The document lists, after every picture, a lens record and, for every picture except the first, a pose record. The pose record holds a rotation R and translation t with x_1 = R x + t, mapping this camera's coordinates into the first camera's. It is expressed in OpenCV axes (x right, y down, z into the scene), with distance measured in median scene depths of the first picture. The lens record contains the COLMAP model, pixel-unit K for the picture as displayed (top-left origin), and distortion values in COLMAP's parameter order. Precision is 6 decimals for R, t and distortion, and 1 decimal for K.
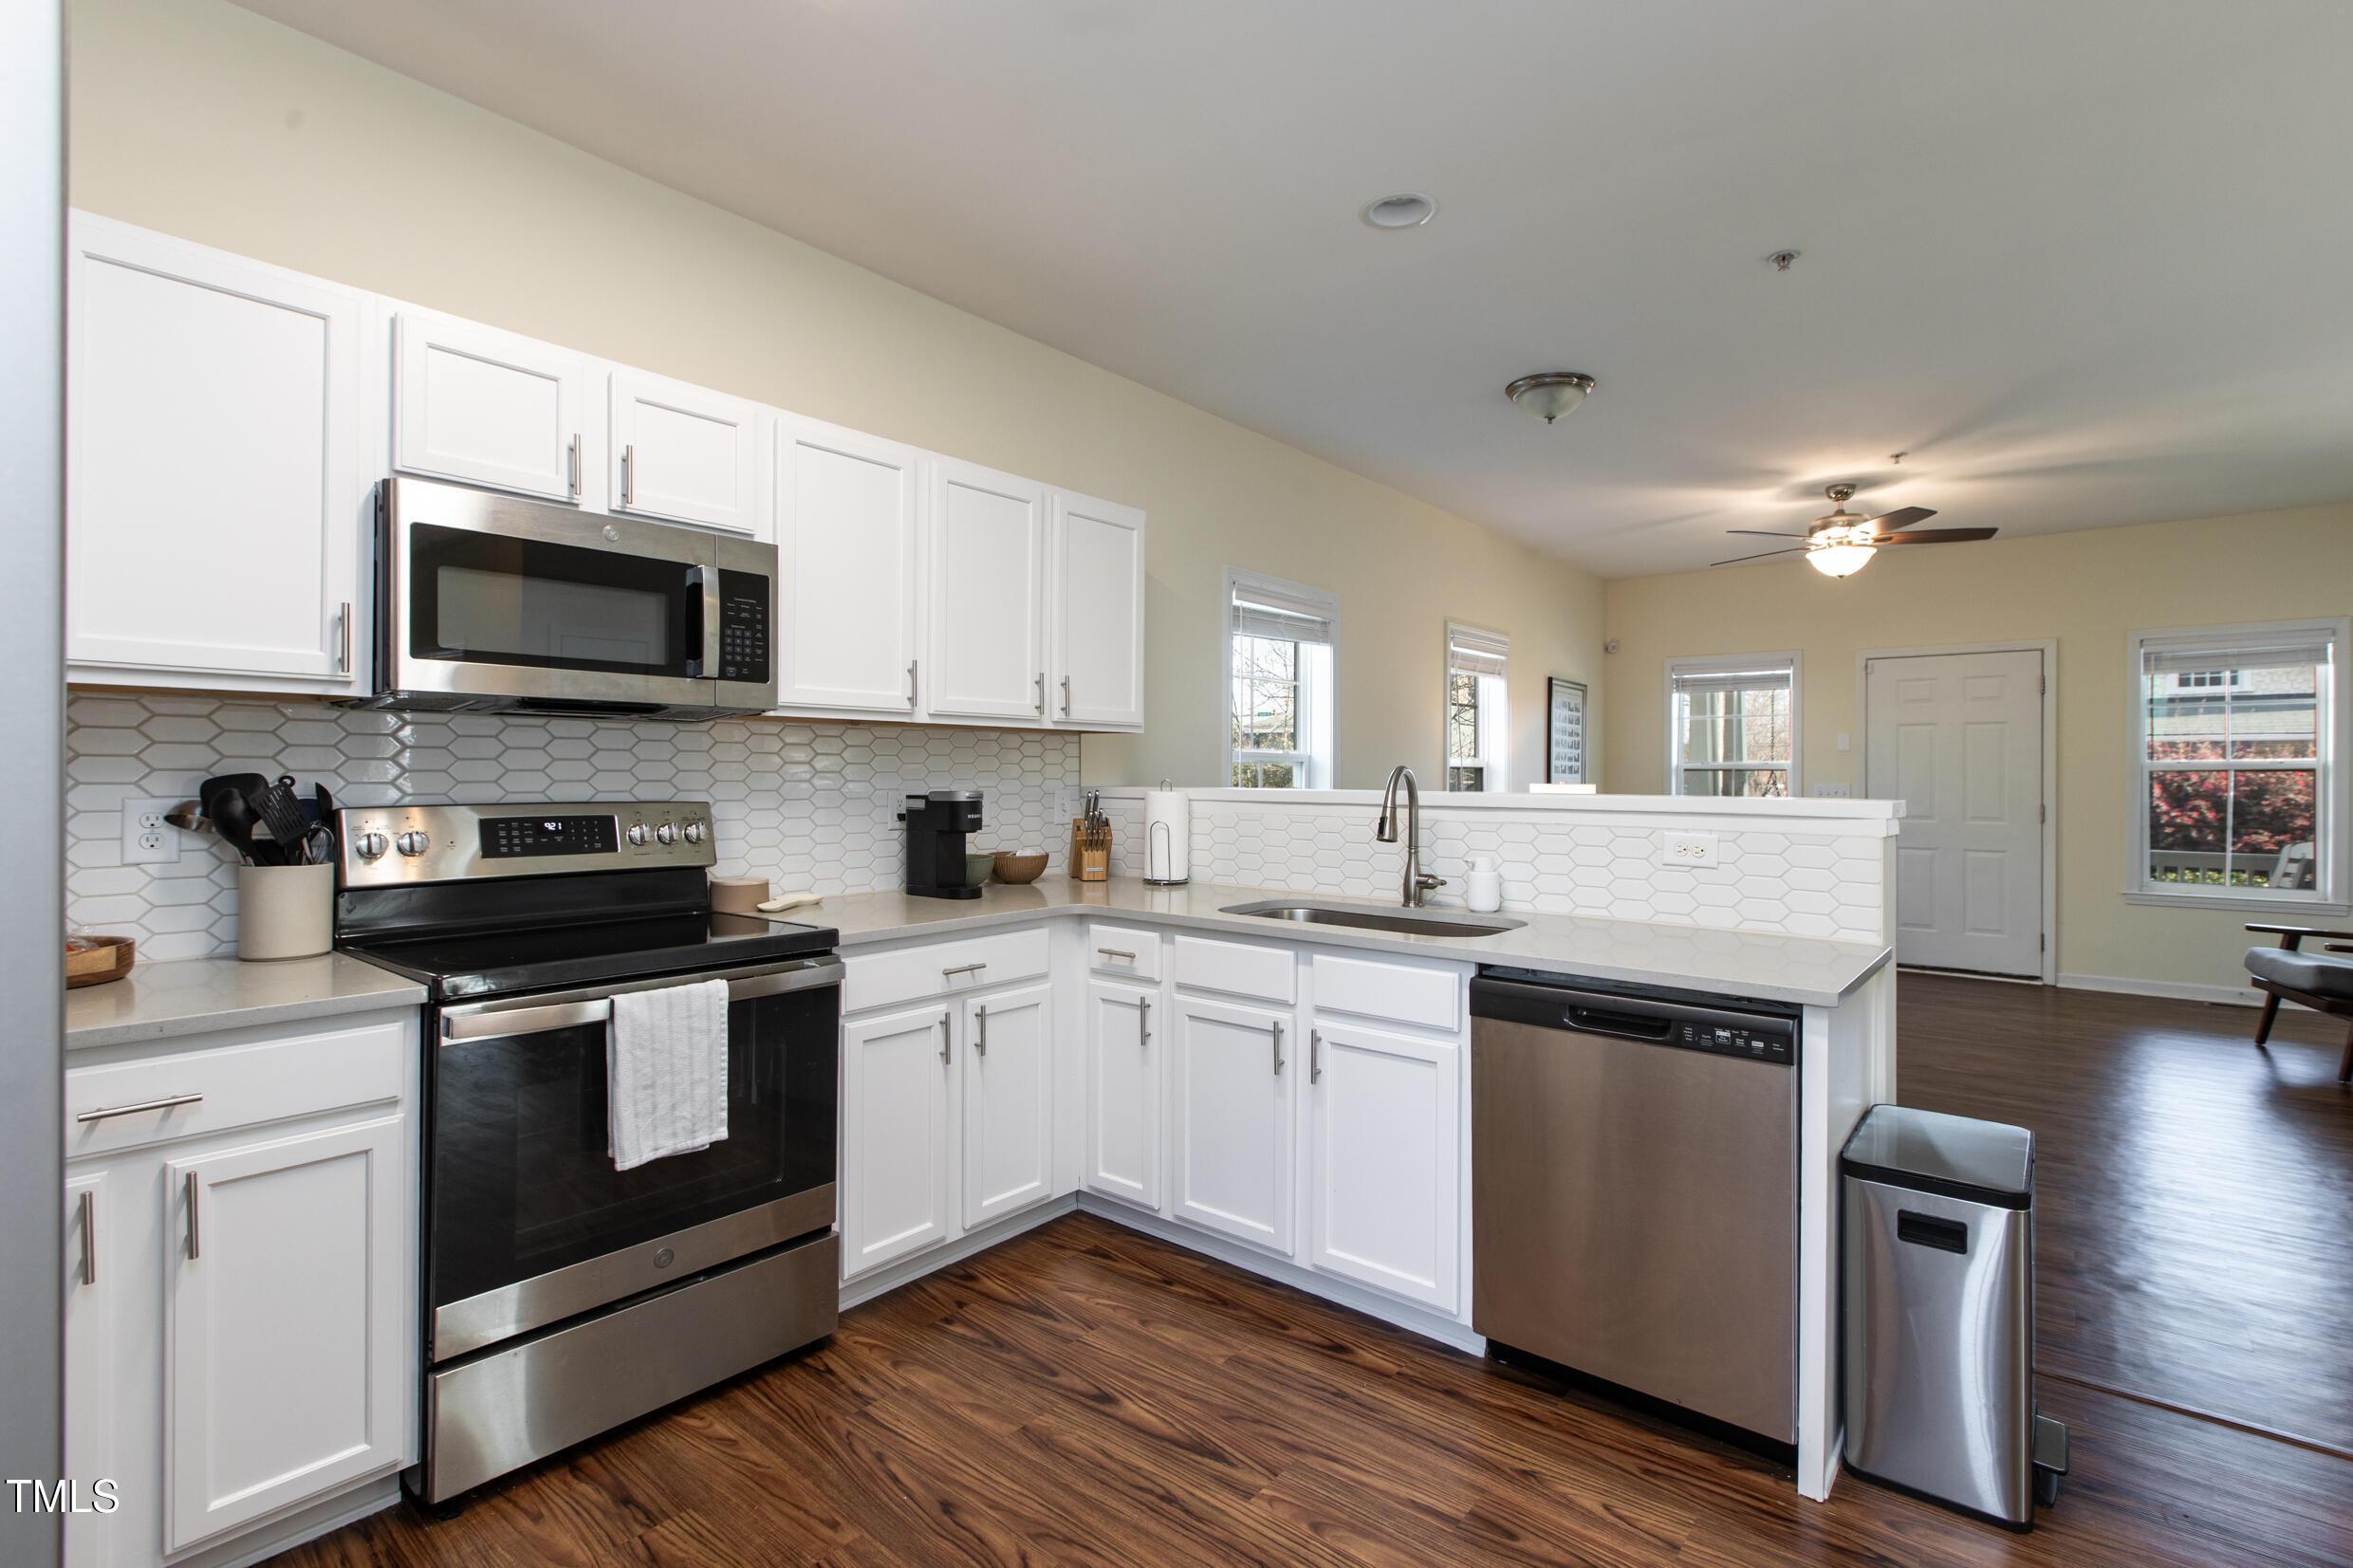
lens RADIAL K [[1116.0, 0, 1185.7], [0, 1116.0, 770.3], [0, 0, 1]] dist [0.001184, 0.000069]
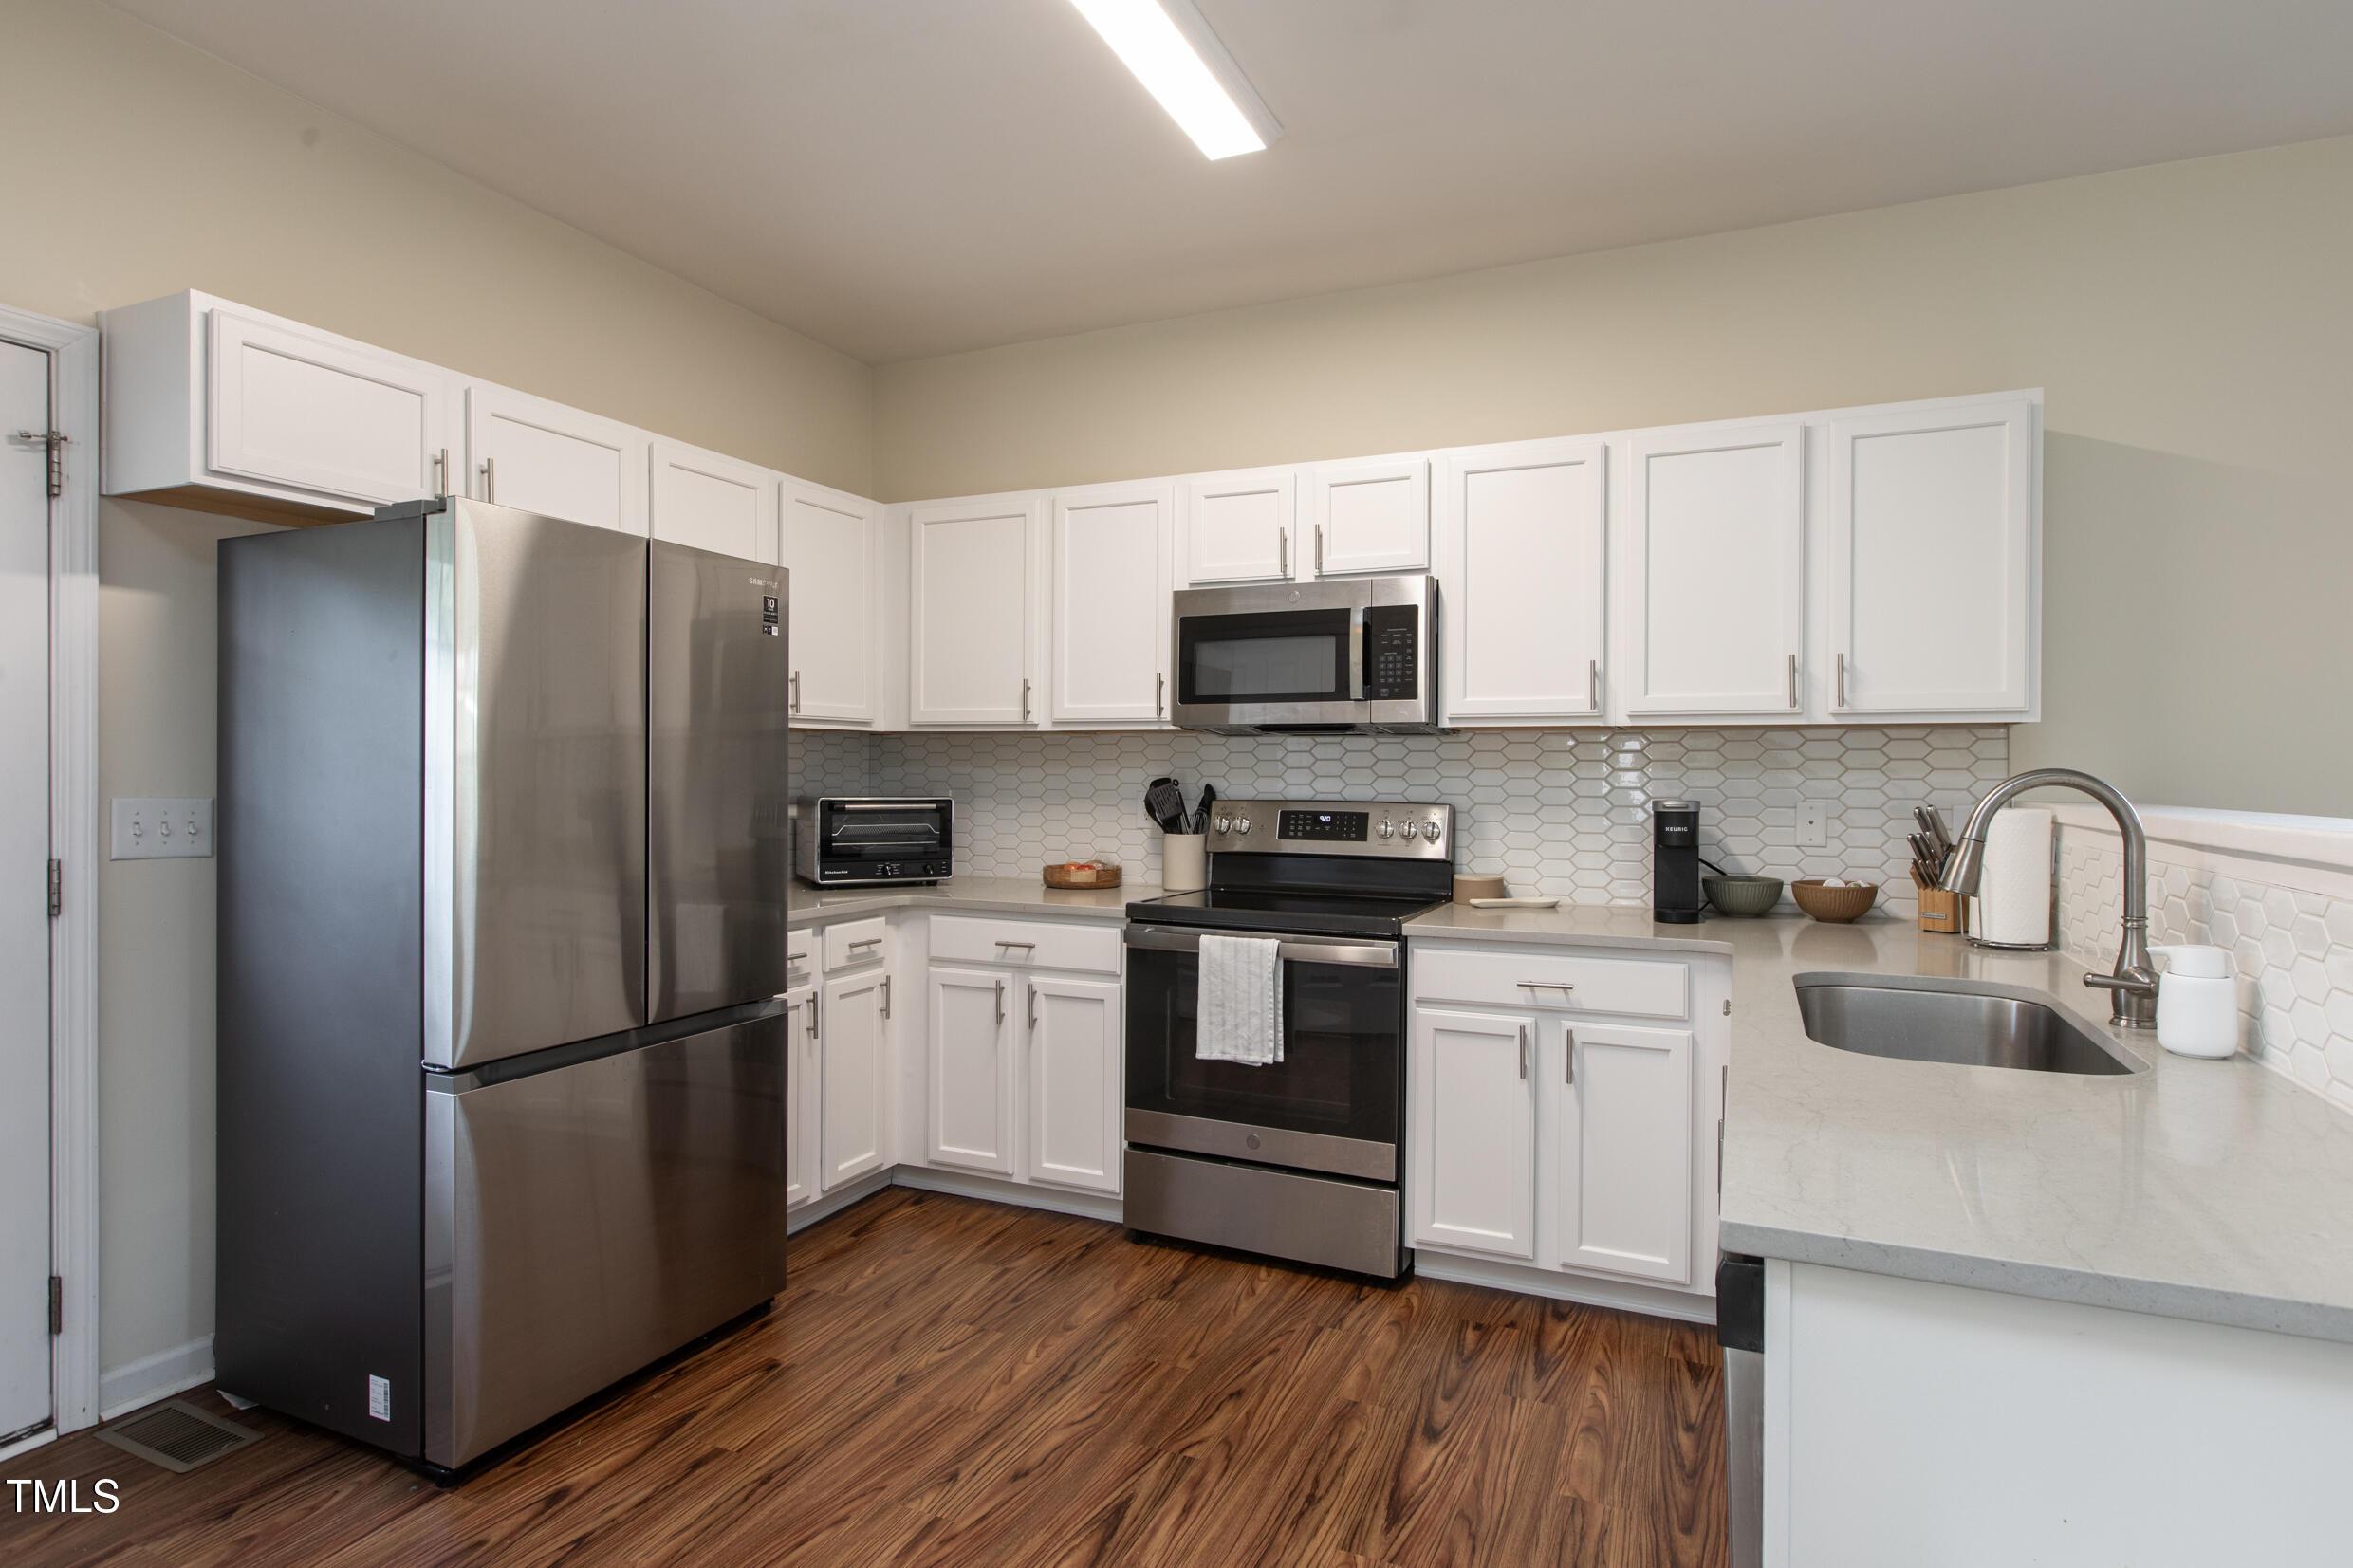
lens RADIAL K [[1227.7, 0, 1173.3], [0, 1227.7, 782.8], [0, 0, 1]] dist [-0.005099, -0.000033]
pose [[0.233684, 0.004666, -0.972301, 0.825377], [-0.001840, 0.999989, 0.004357, 0.001809], [0.972311, 0.000771, 0.233690, 0.499161]]
